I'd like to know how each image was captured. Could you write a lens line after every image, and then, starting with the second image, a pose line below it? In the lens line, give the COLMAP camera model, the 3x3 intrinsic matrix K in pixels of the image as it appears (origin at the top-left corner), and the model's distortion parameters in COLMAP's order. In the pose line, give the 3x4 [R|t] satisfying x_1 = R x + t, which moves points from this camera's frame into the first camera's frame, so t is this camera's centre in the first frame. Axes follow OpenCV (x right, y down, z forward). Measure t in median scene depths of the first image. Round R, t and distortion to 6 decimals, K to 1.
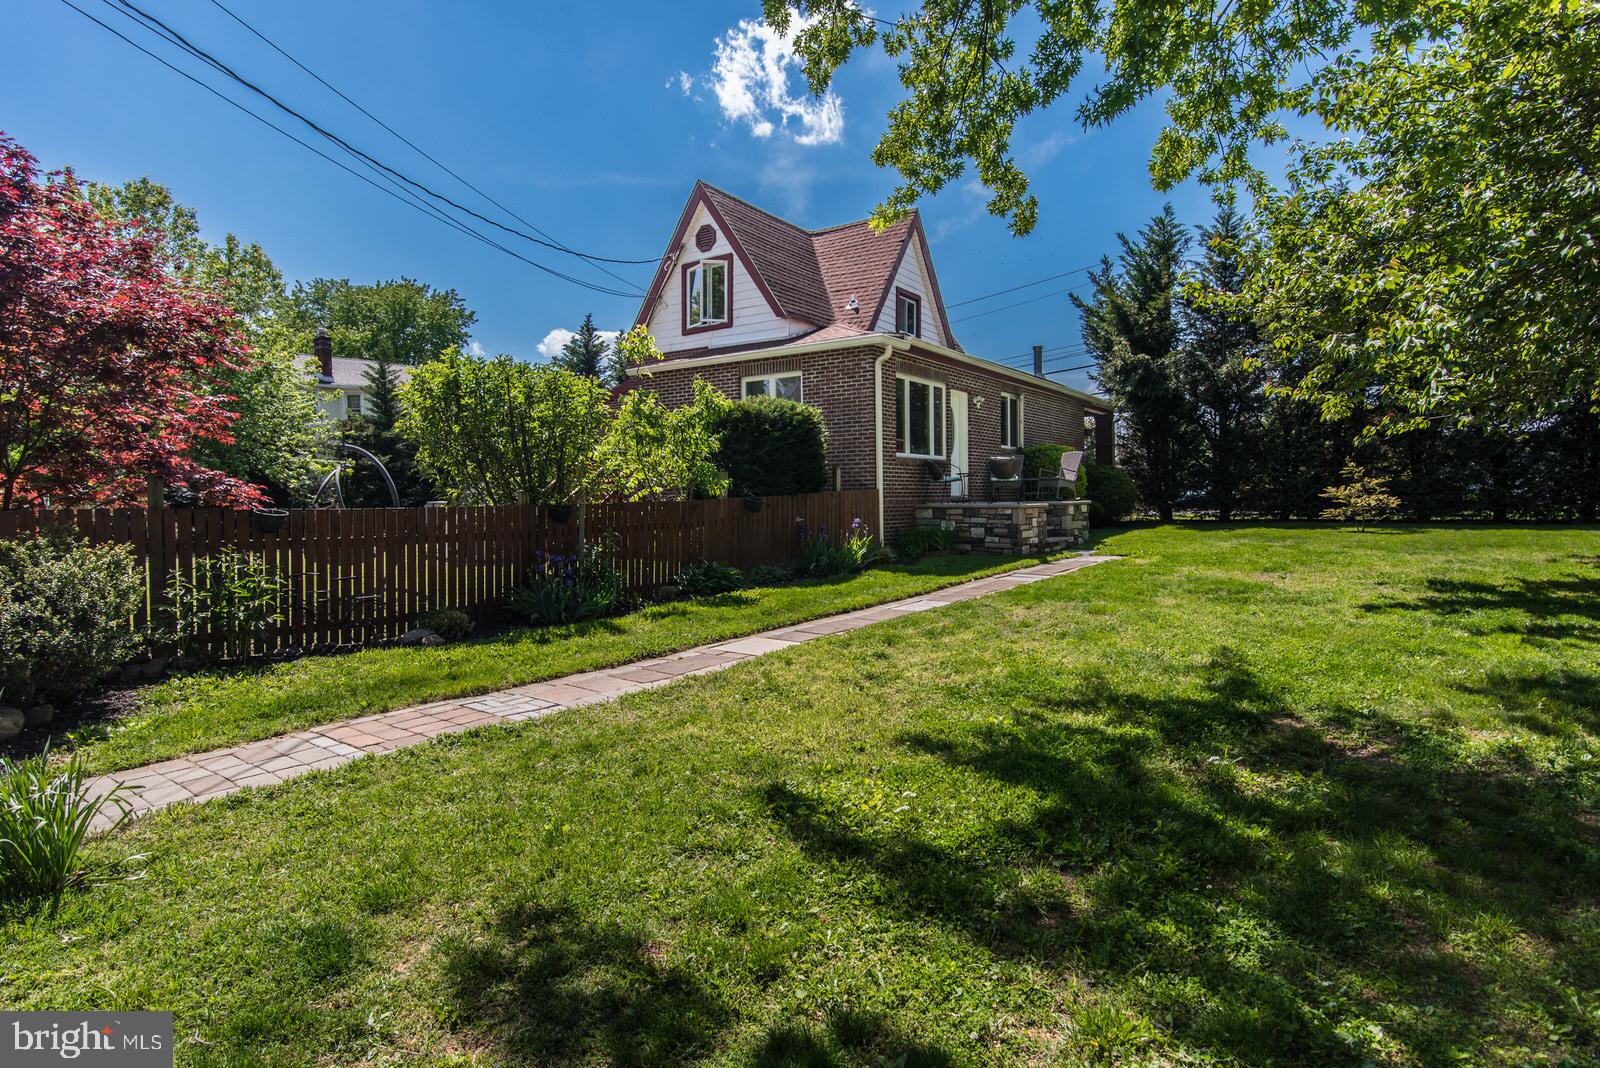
lens RADIAL K [[852.3, 0, 800.0], [0, 852.3, 534.0], [0, 0, 1]] dist [-0.005215, -0.000538]
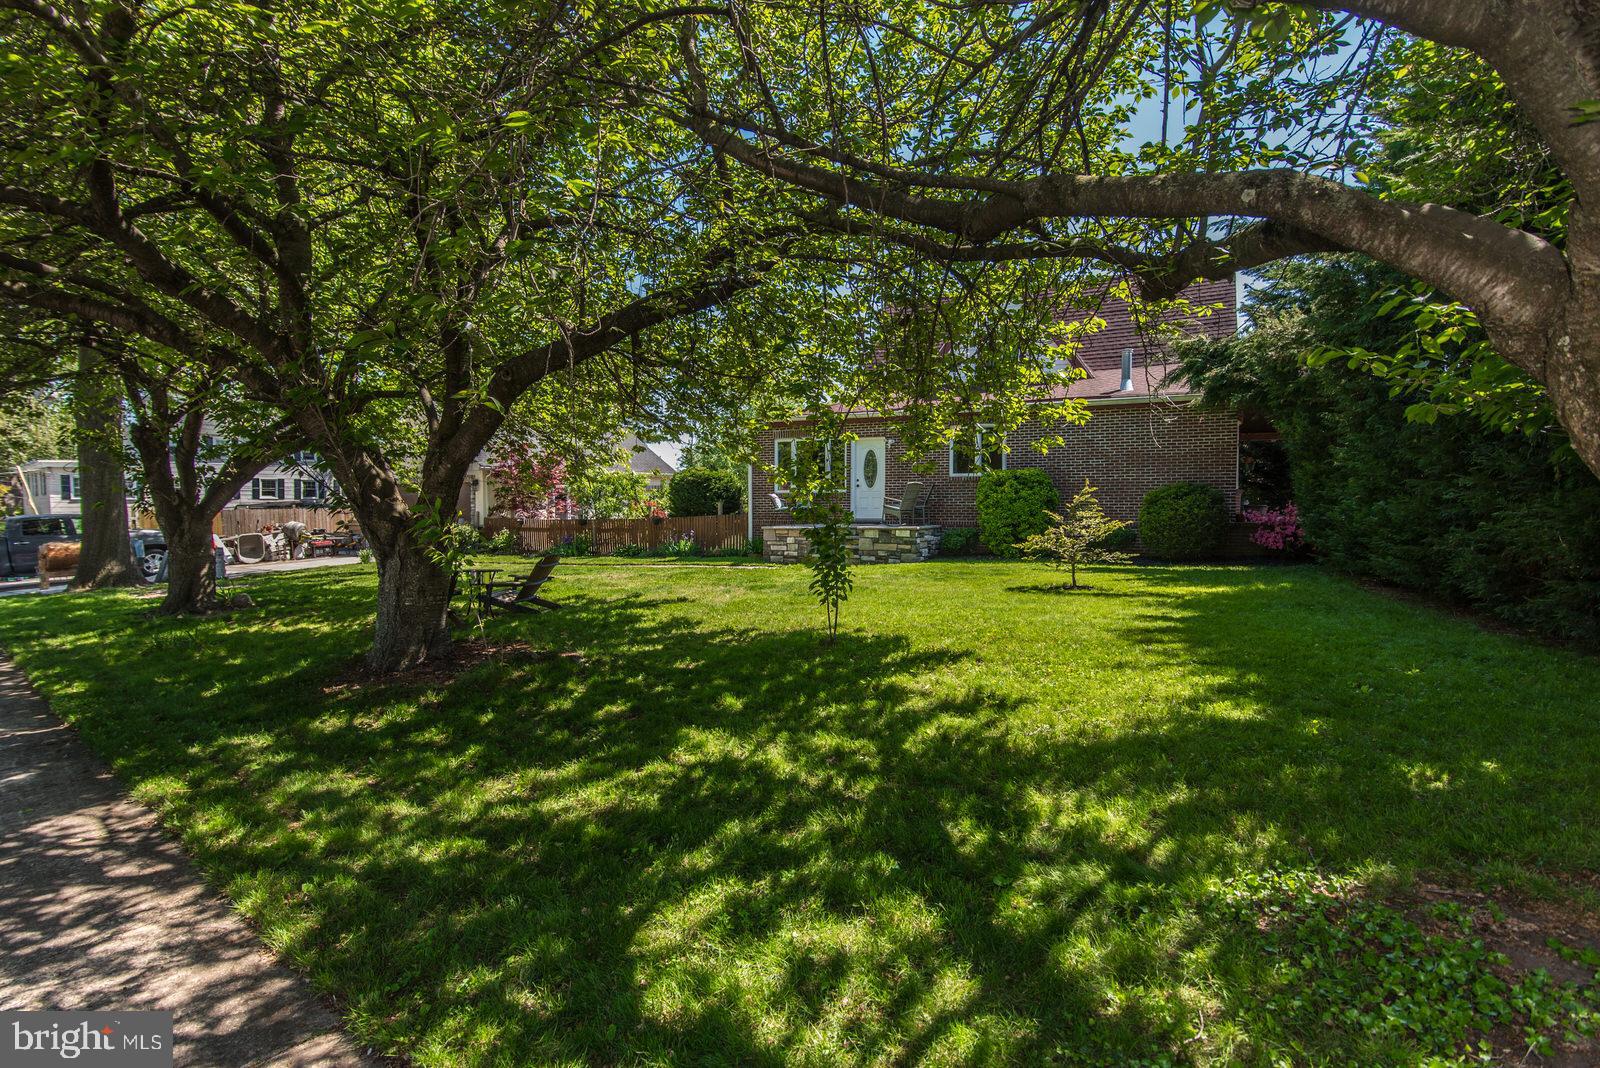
lens RADIAL K [[776.1, 0, 801.3], [0, 776.1, 538.8], [0, 0, 1]] dist [-0.001832, -0.000075]
pose [[0.161459, 0.055438, -0.985321, 1.326759], [-0.038101, 0.998027, 0.049909, -0.069511], [0.986144, 0.029484, 0.163252, 0.709187]]
